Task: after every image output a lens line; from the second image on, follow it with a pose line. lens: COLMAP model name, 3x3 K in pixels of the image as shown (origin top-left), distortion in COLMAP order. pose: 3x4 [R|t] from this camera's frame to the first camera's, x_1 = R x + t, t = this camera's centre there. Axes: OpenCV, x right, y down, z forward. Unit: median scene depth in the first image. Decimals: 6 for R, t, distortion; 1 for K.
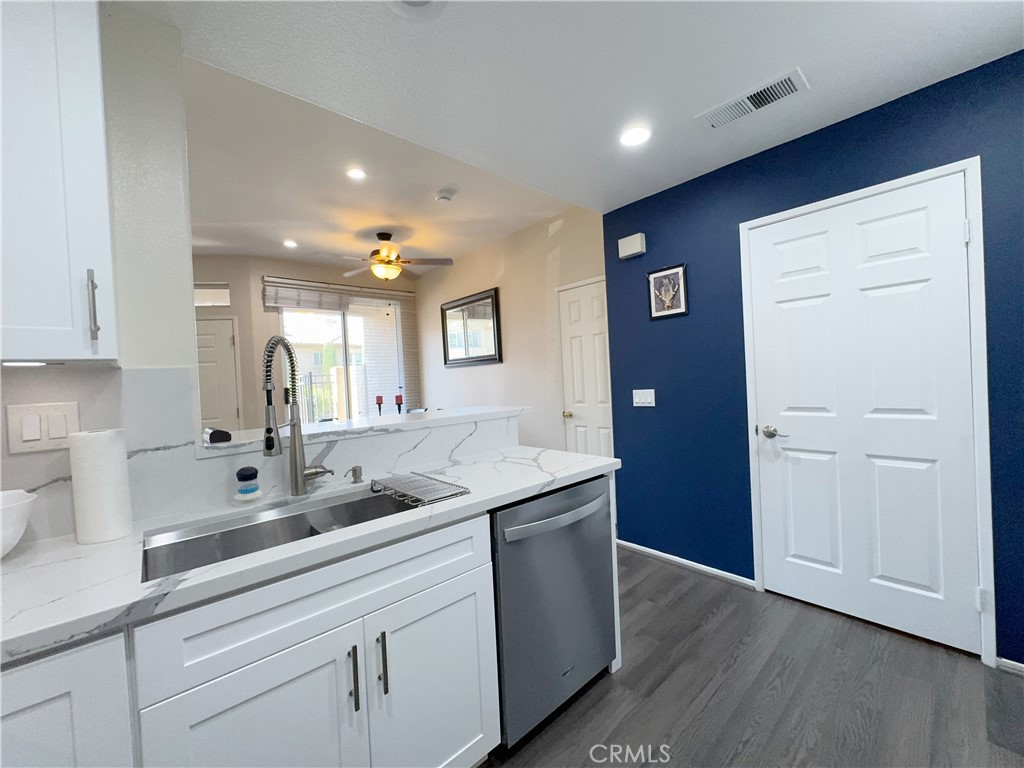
lens RADIAL K [[408.5, 0, 512.0], [0, 408.5, 384.0], [0, 0, 1]] dist [-0.002253, -0.000061]
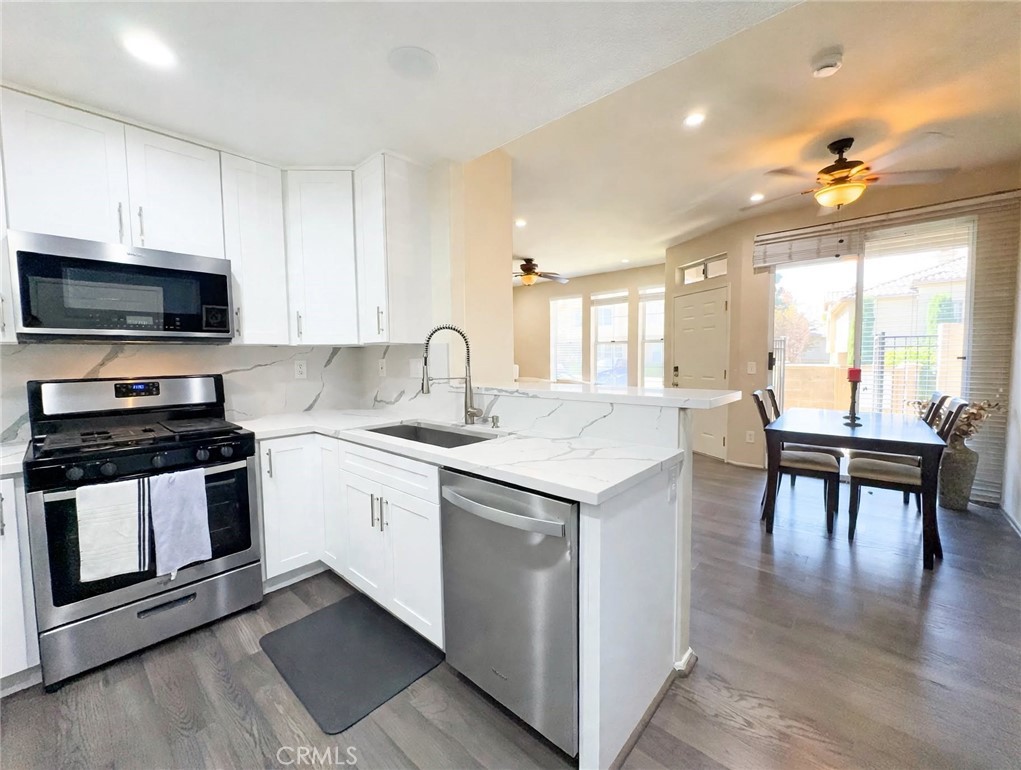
lens RADIAL K [[410.2, 0, 508.4], [0, 410.2, 383.2], [0, 0, 1]] dist [-0.001627, -0.000295]
pose [[0.113892, 0.110990, -0.987274, 0.681953], [-0.008849, 0.993814, 0.110705, -0.041185], [0.993454, -0.003872, 0.114170, 0.629398]]
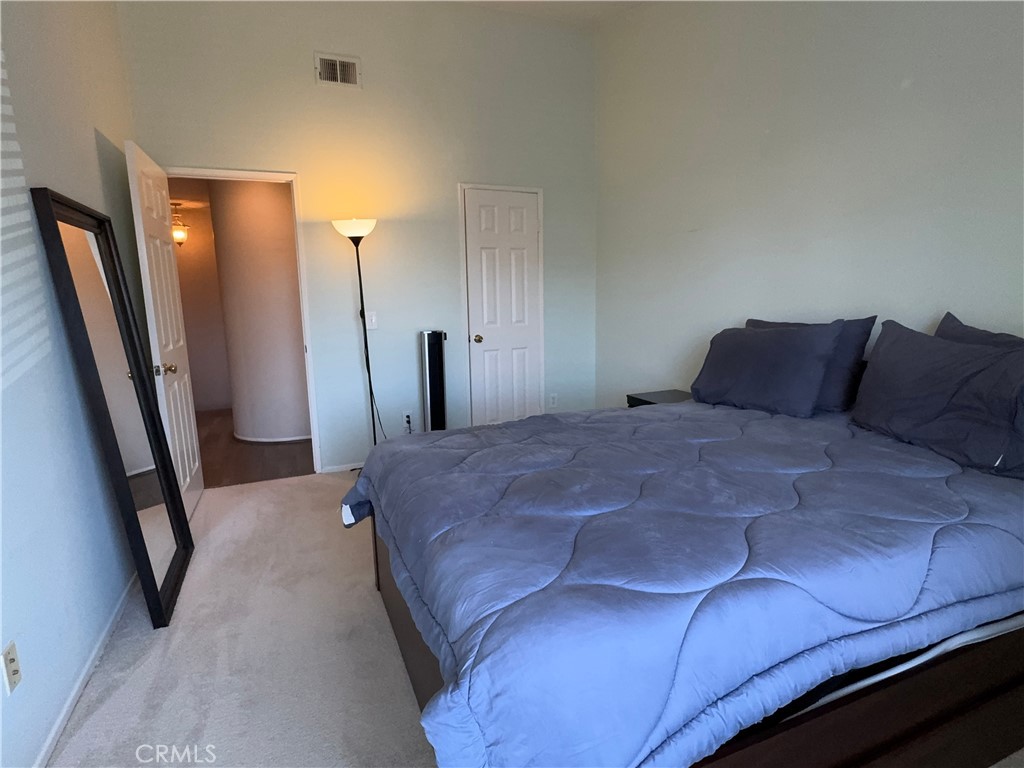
lens RADIAL K [[534.9, 0, 507.5], [0, 534.9, 385.9], [0, 0, 1]] dist [-0.001772, 0.000086]
pose [[0.326946, -0.120176, 0.937371, -1.602995], [0.015396, 0.992427, 0.121865, 0.067072], [-0.944918, -0.025412, 0.326321, 1.008246]]
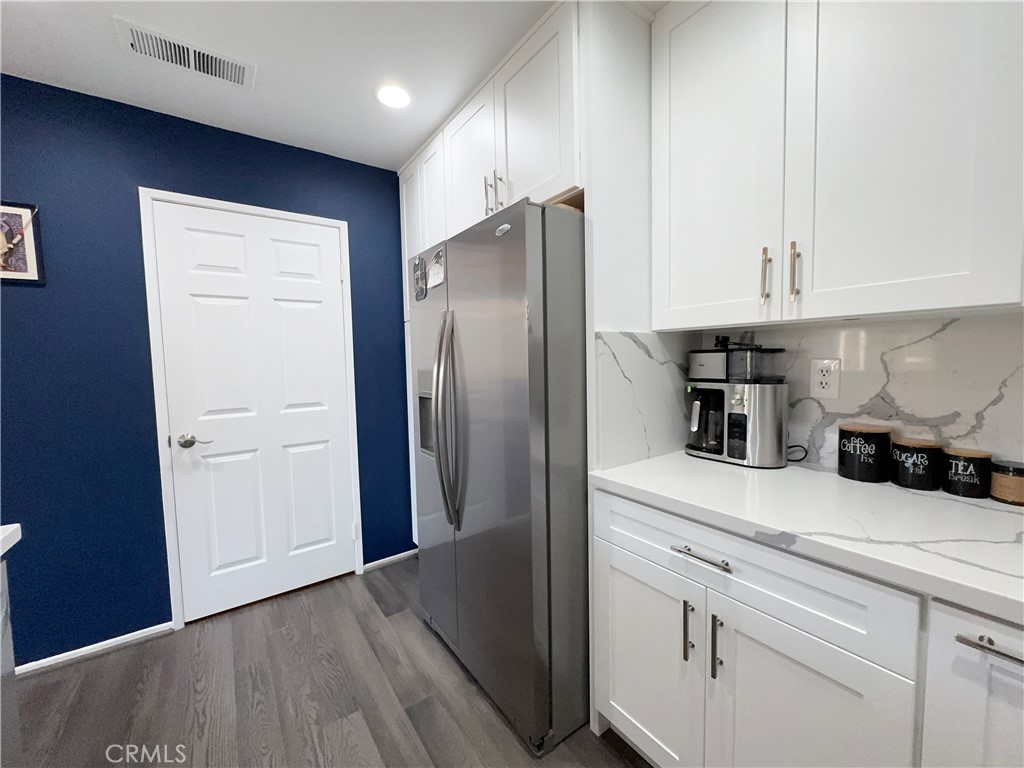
lens RADIAL K [[413.1, 0, 510.0], [0, 413.1, 382.8], [0, 0, 1]] dist [0.000249, -0.000001]
pose [[0.114415, -0.013480, 0.993342, -0.174194], [0.031721, 0.999448, 0.009909, 0.005852], [-0.992926, 0.030376, 0.114780, 0.208744]]
